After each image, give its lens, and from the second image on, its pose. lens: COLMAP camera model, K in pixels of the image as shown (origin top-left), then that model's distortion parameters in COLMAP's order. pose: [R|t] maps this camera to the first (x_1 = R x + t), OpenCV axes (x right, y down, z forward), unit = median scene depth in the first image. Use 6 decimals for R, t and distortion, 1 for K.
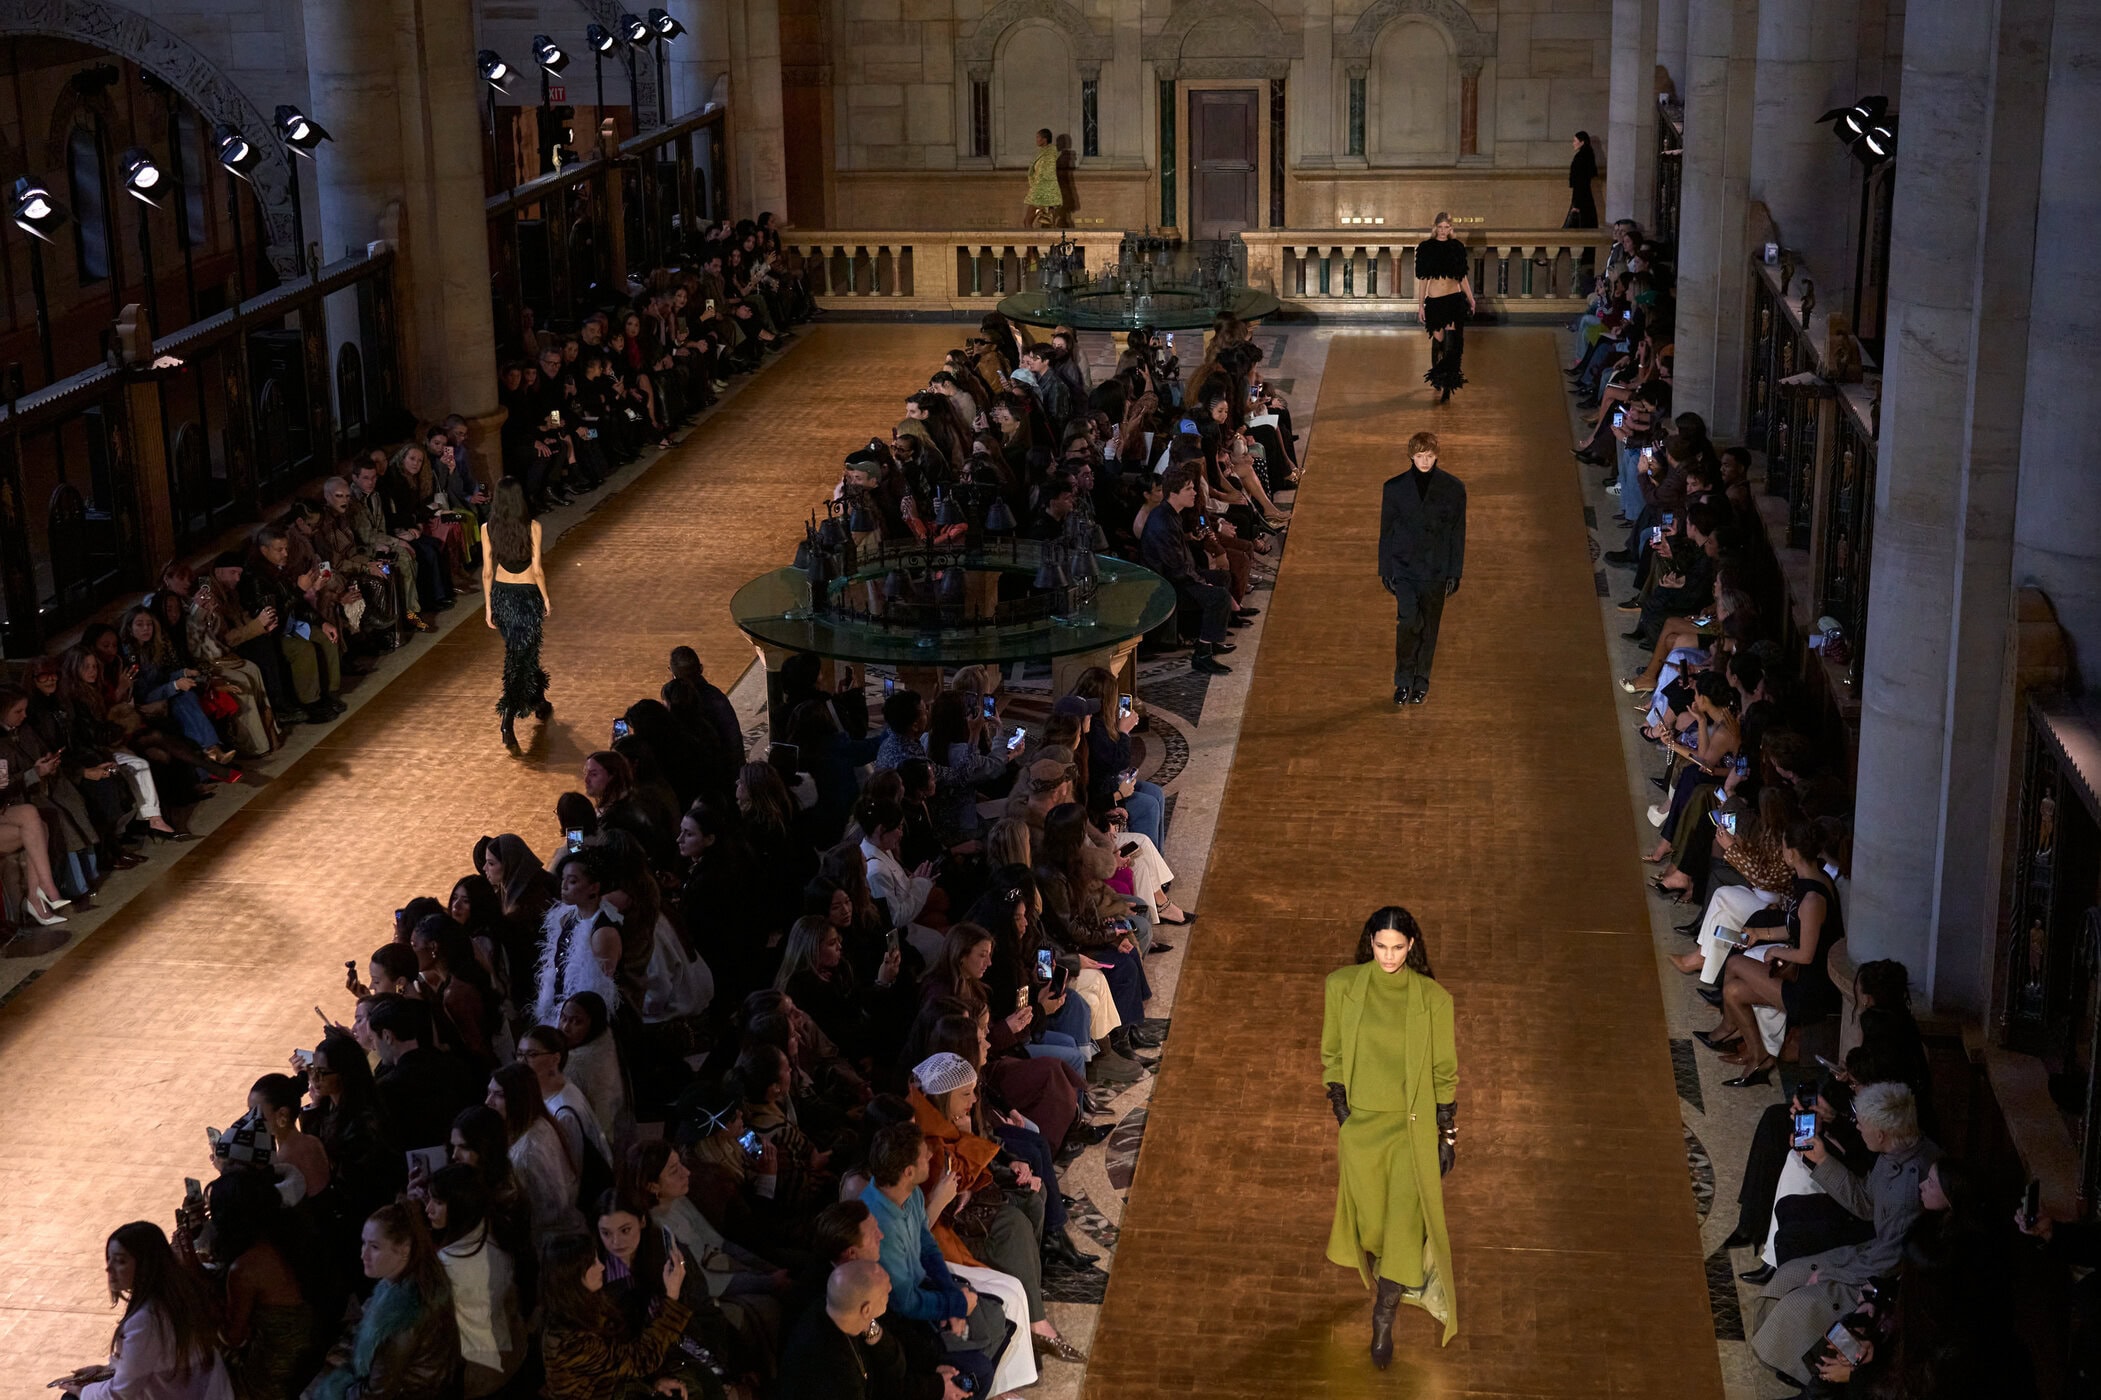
lens RADIAL K [[2970.4, 0, 993.8], [0, 2970.4, 662.3], [0, 0, 1]] dist [0.002305, 0.000000]
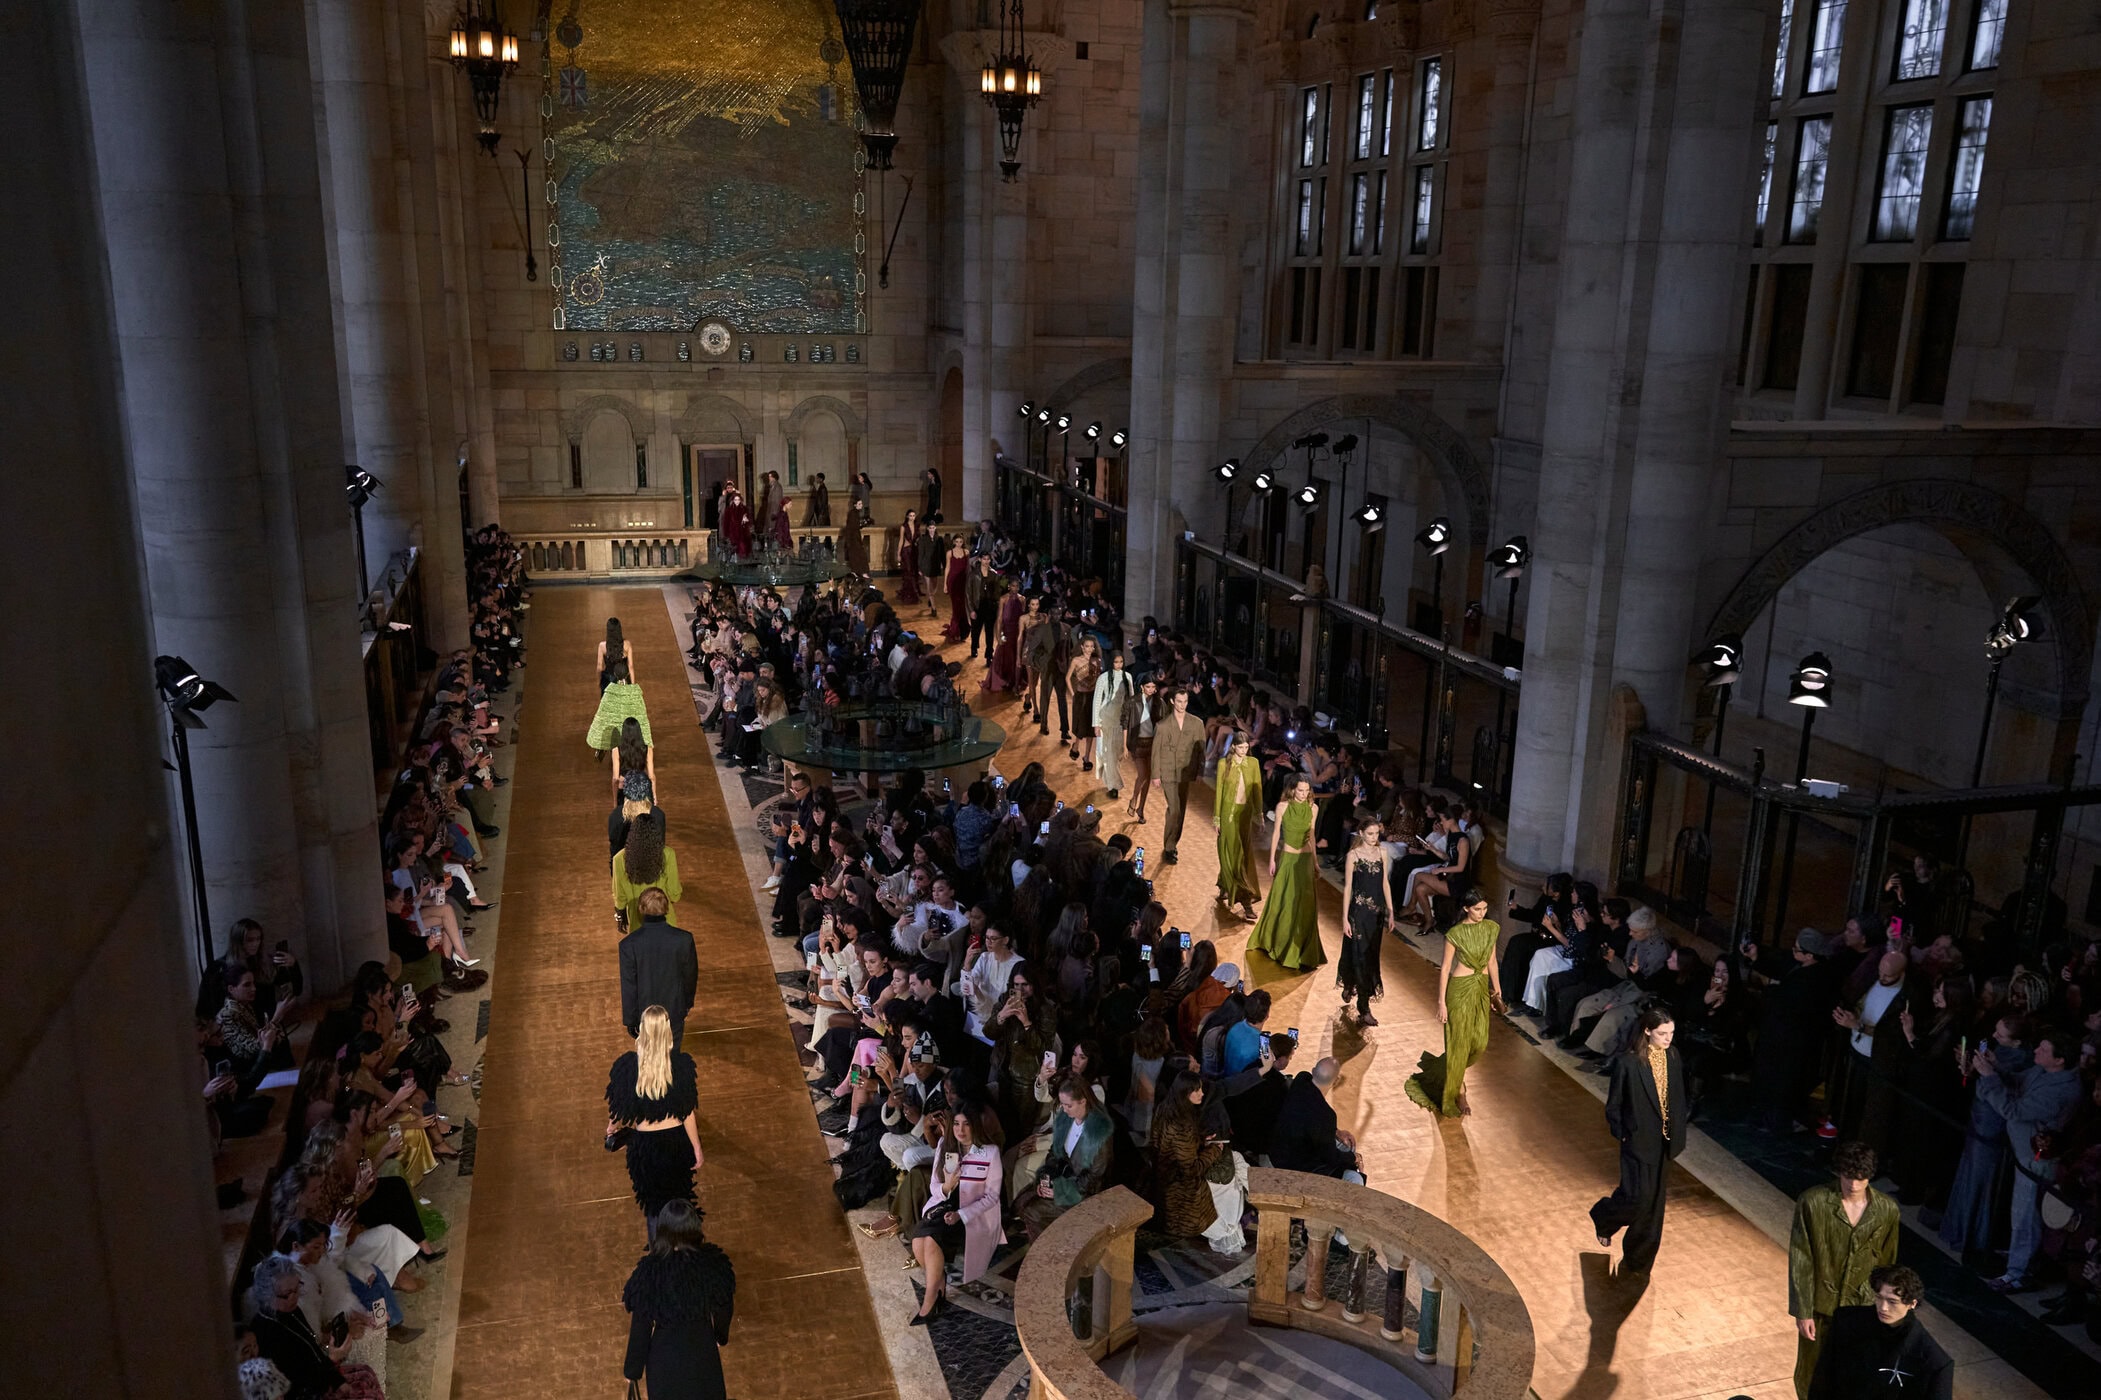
lens RADIAL K [[1641.4, 0, 1063.5], [0, 1641.4, 719.1], [0, 0, 1]] dist [0.009336, -0.011231]
pose [[0.903888, -0.069355, 0.422110, -0.269735], [0.079280, 0.996834, -0.005982, -0.013125], [-0.420359, 0.038872, 0.906525, 0.029638]]
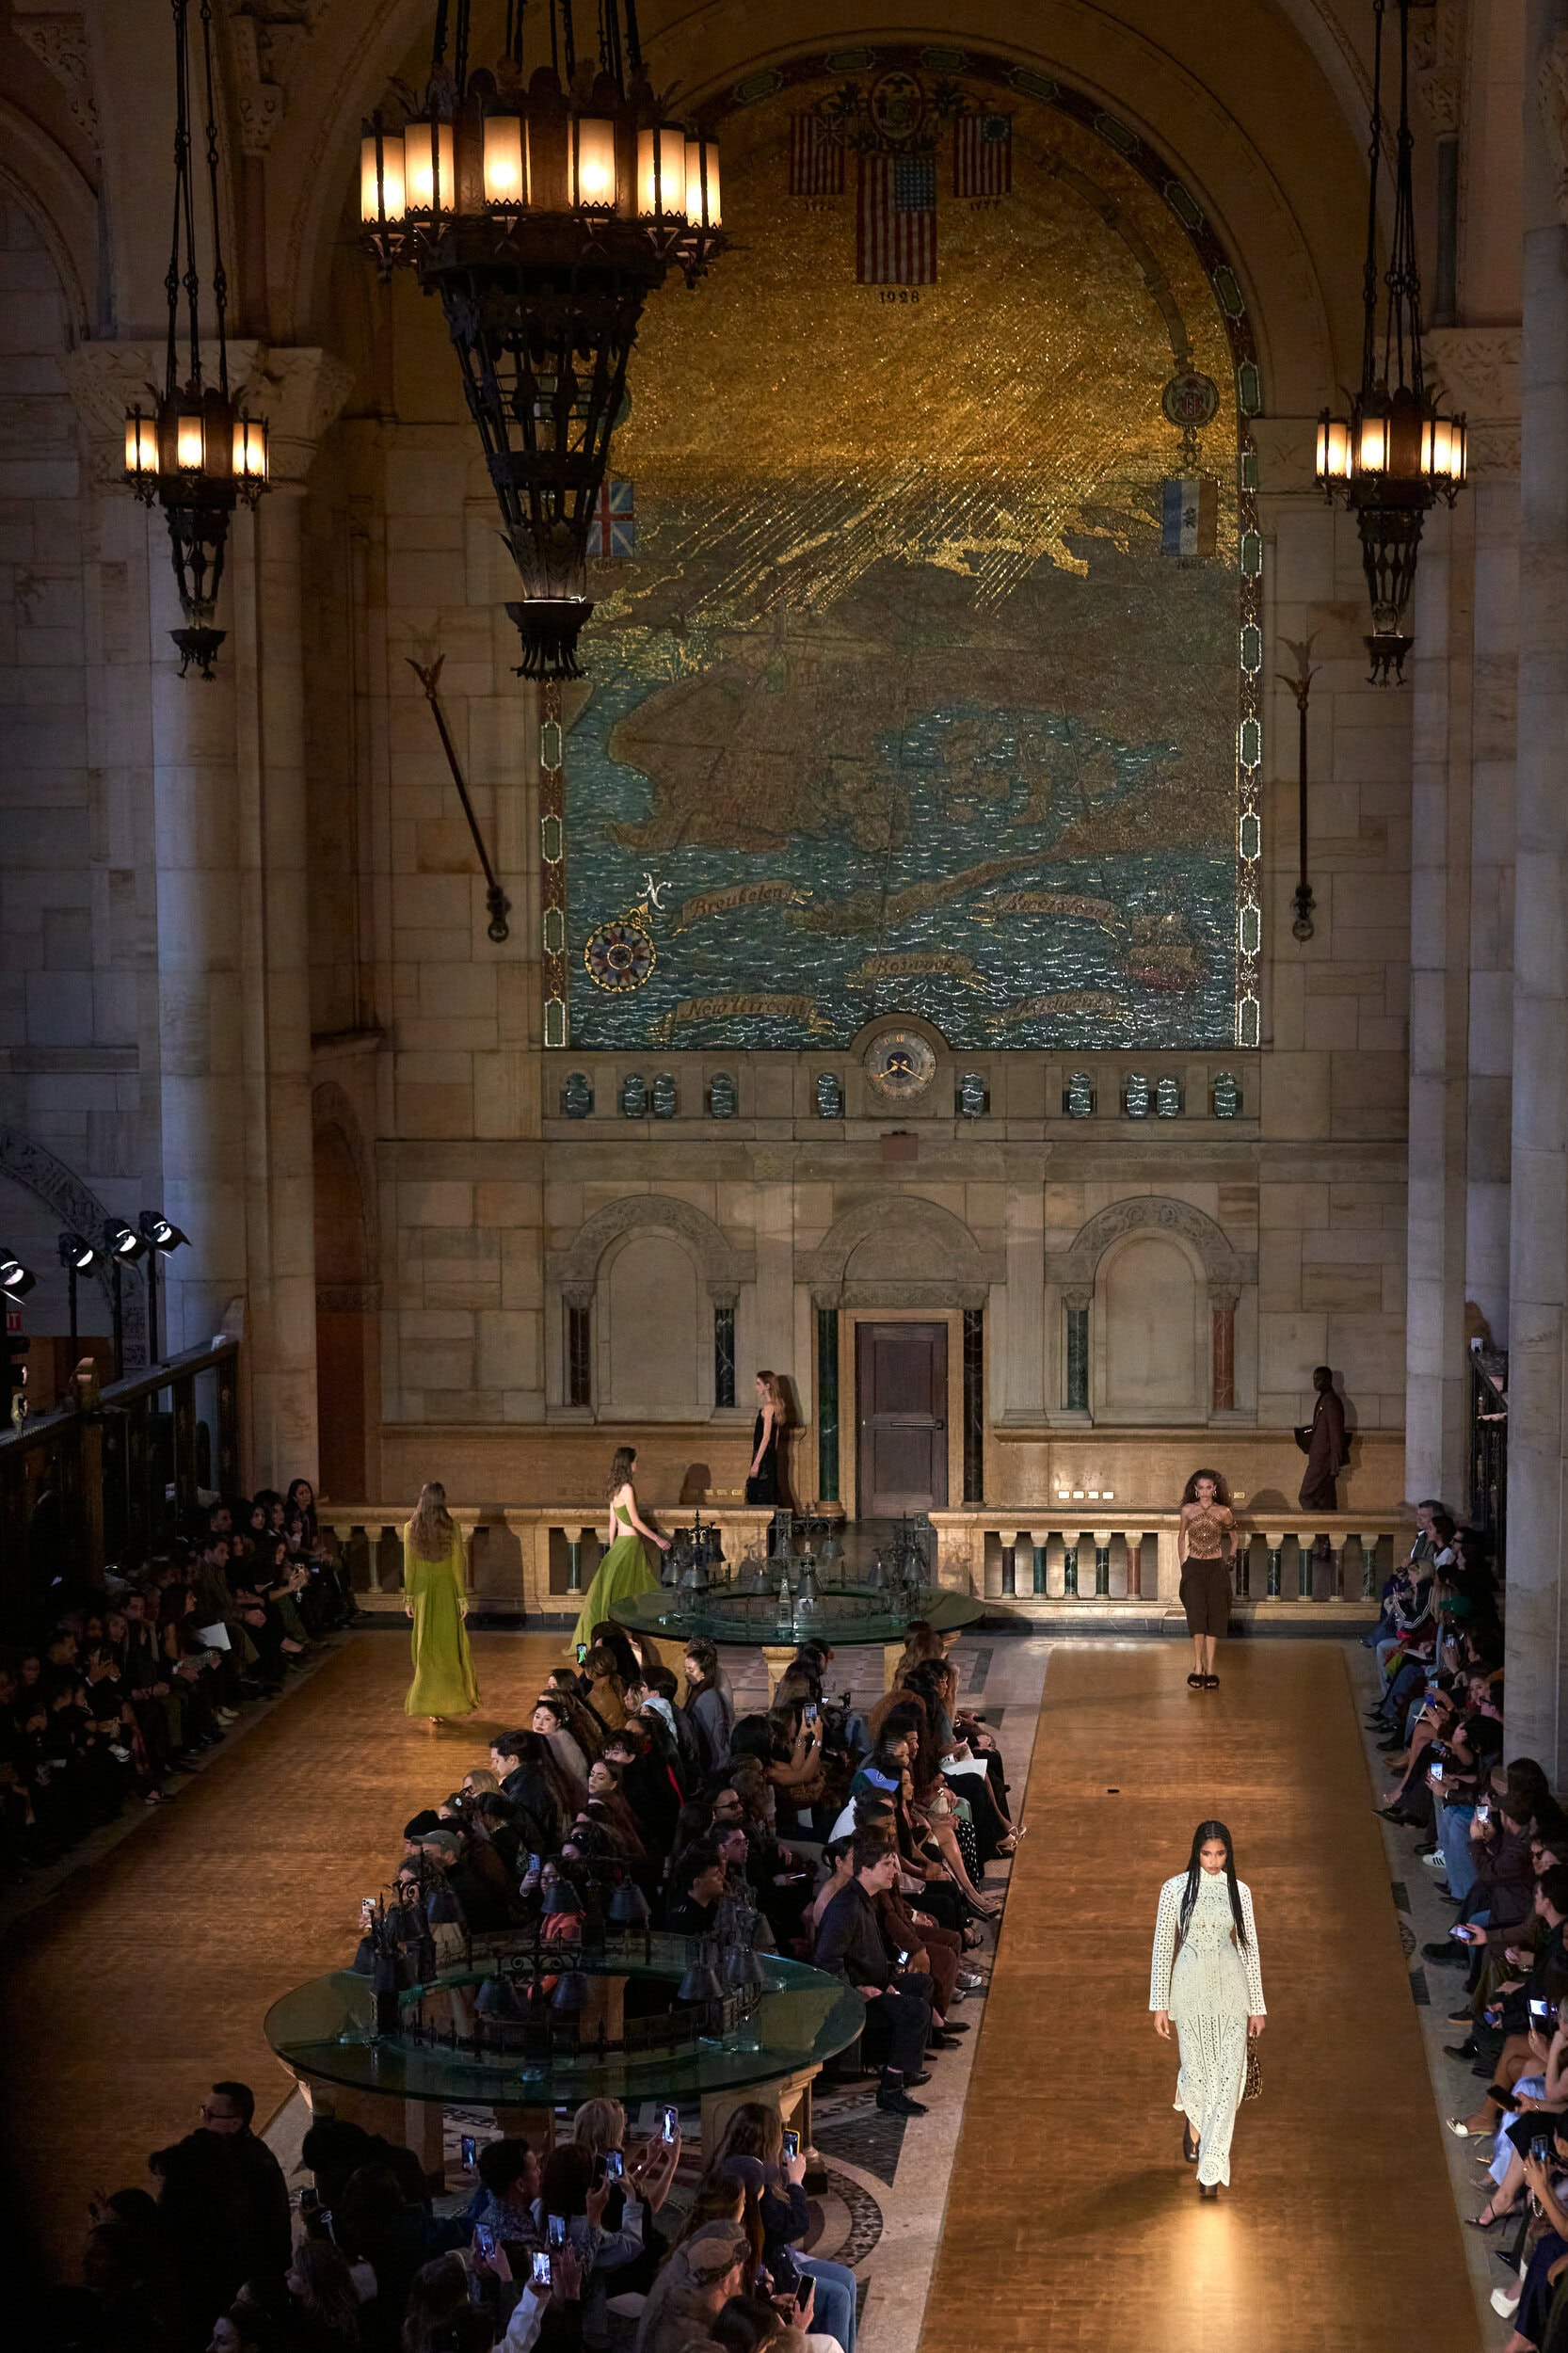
lens RADIAL K [[4096.1, 0, 946.4], [0, 4096.1, 1377.3], [0, 0, 1]] dist [0.019718, 0.000000]
pose [[0.995680, 0.009629, 0.092349, -0.012199], [0.006232, 0.985434, -0.169942, -0.002759], [-0.092640, 0.169783, 0.981118, -0.035528]]
